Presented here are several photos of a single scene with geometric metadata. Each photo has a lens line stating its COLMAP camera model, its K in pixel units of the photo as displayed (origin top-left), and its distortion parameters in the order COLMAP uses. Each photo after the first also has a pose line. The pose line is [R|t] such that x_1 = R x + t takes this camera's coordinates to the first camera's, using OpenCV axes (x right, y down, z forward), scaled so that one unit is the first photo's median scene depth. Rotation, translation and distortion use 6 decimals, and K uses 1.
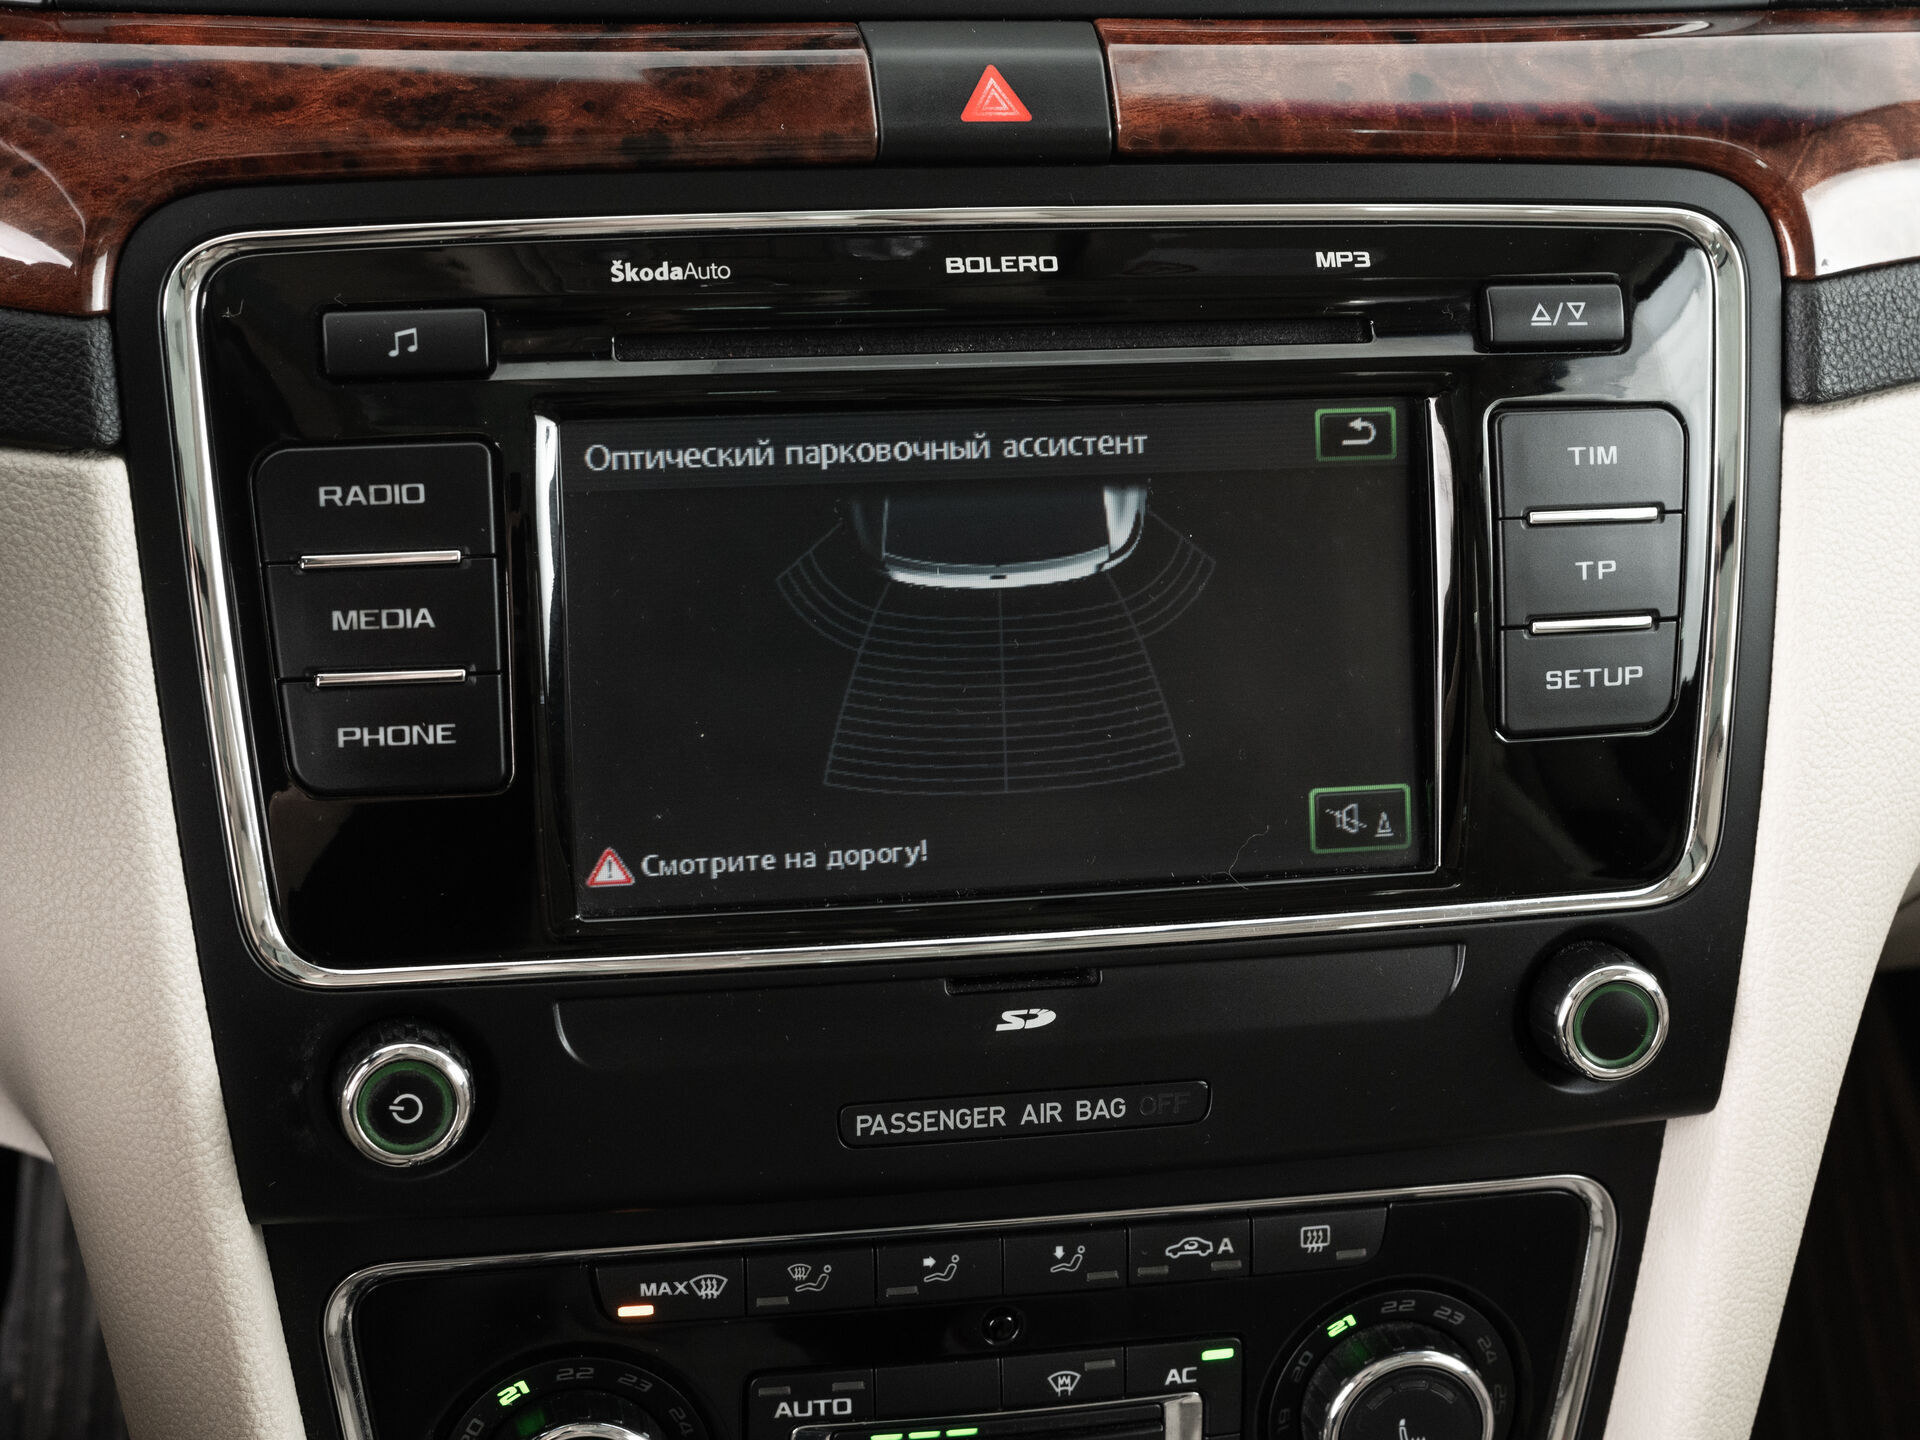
lens RADIAL K [[3377.0, 0, 960.0], [0, 3377.0, 720.0], [0, 0, 1]] dist [-0.006315, 0.117696]
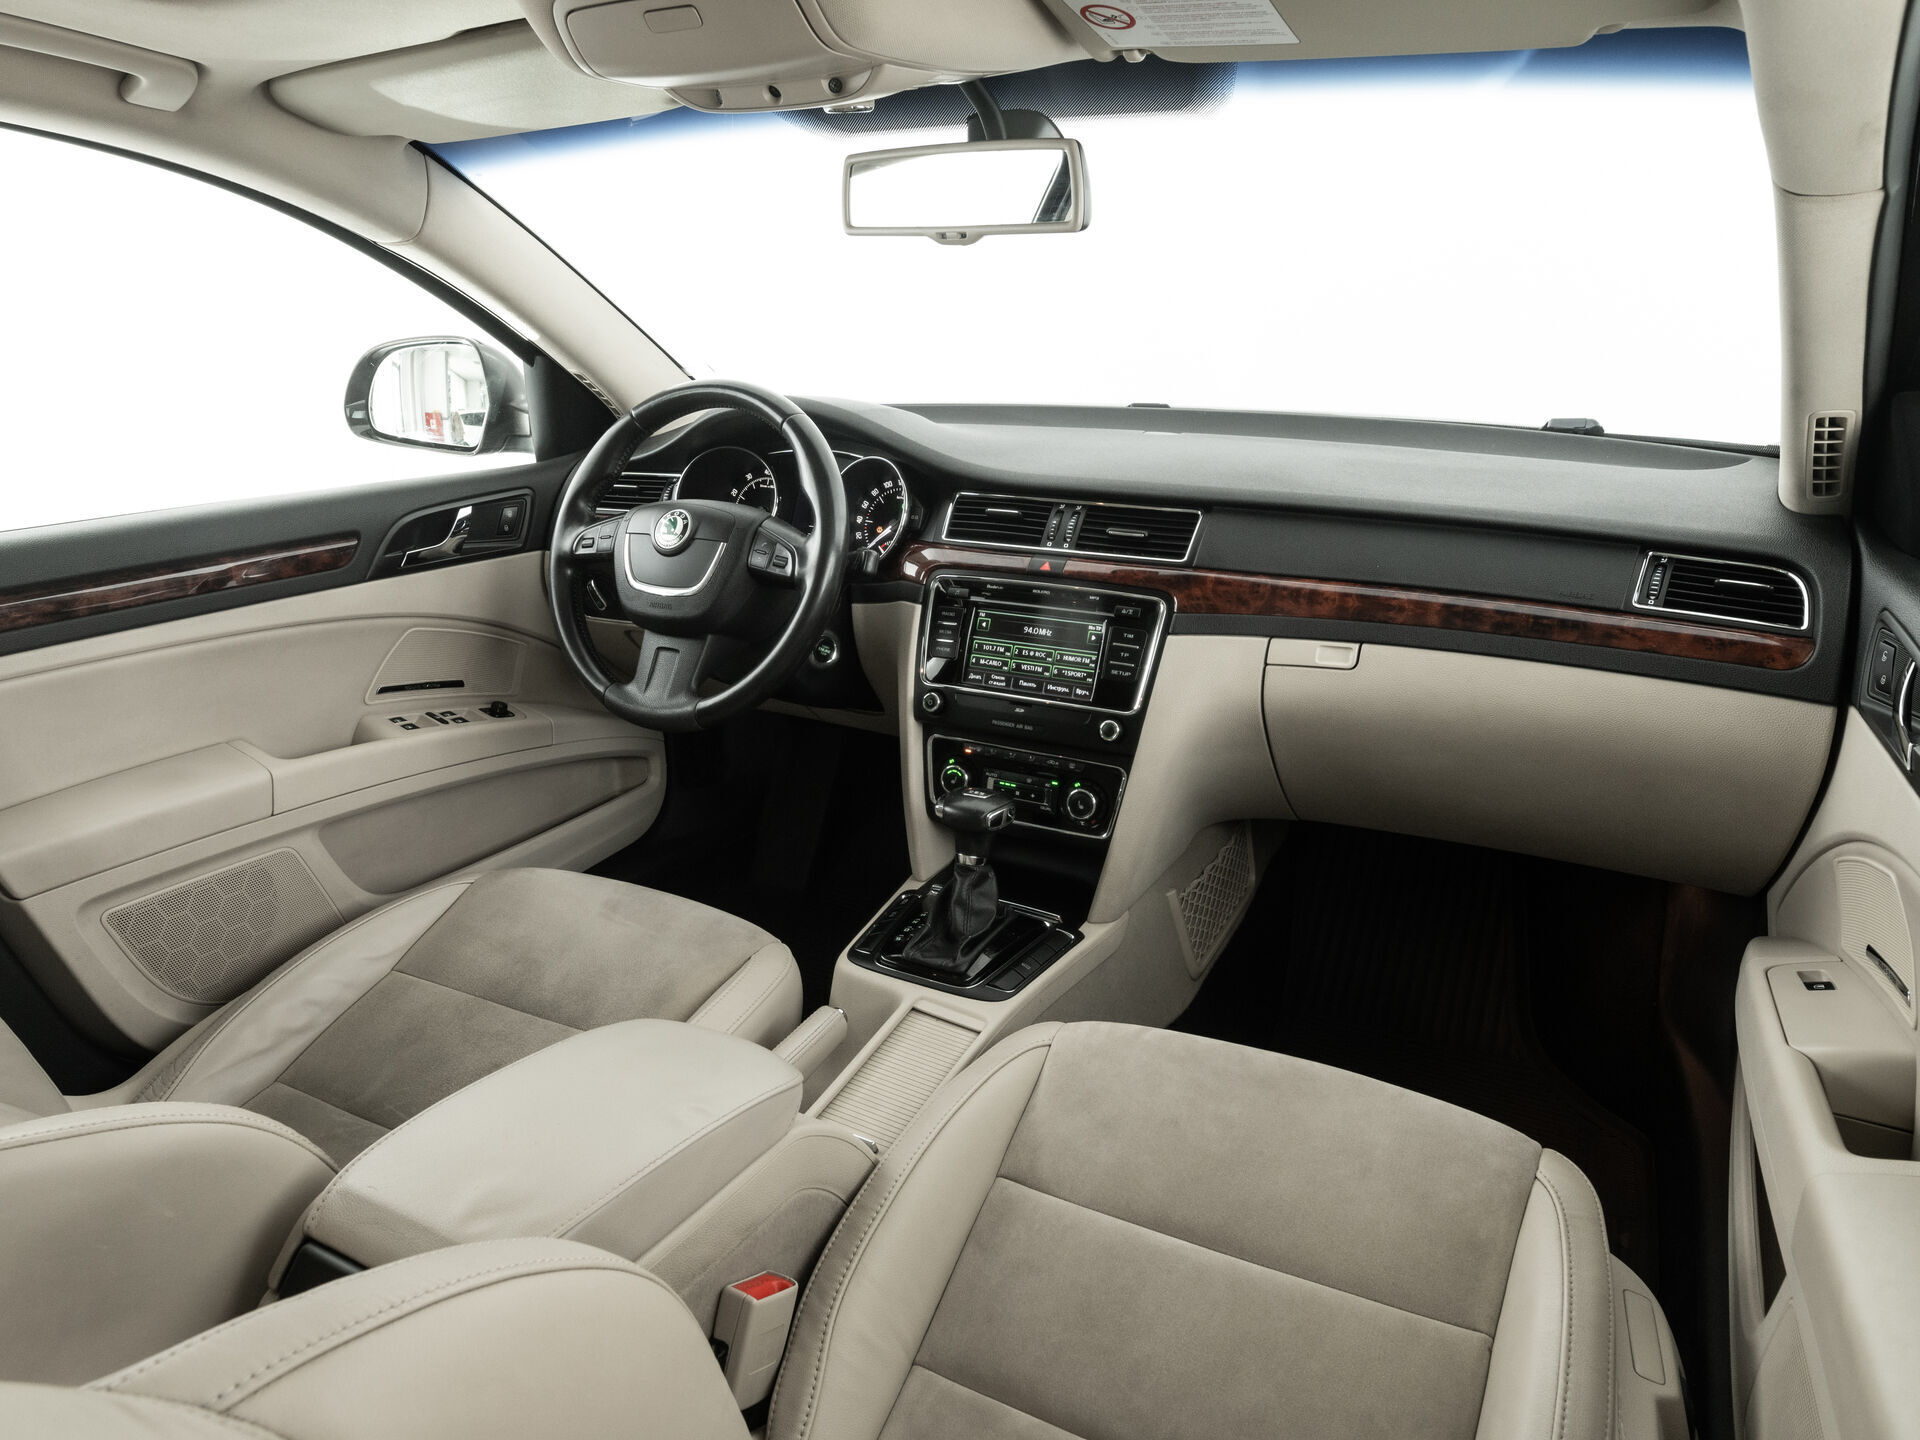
lens RADIAL K [[1259.1, 0, 960.0], [0, 1259.1, 720.0], [0, 0, 1]] dist [-0.020723, 0.001611]
pose [[0.759589, 0.151142, -0.632598, 1.364931], [-0.245355, 0.967352, -0.063486, 0.272044], [0.602350, 0.203434, 0.771874, -0.825495]]
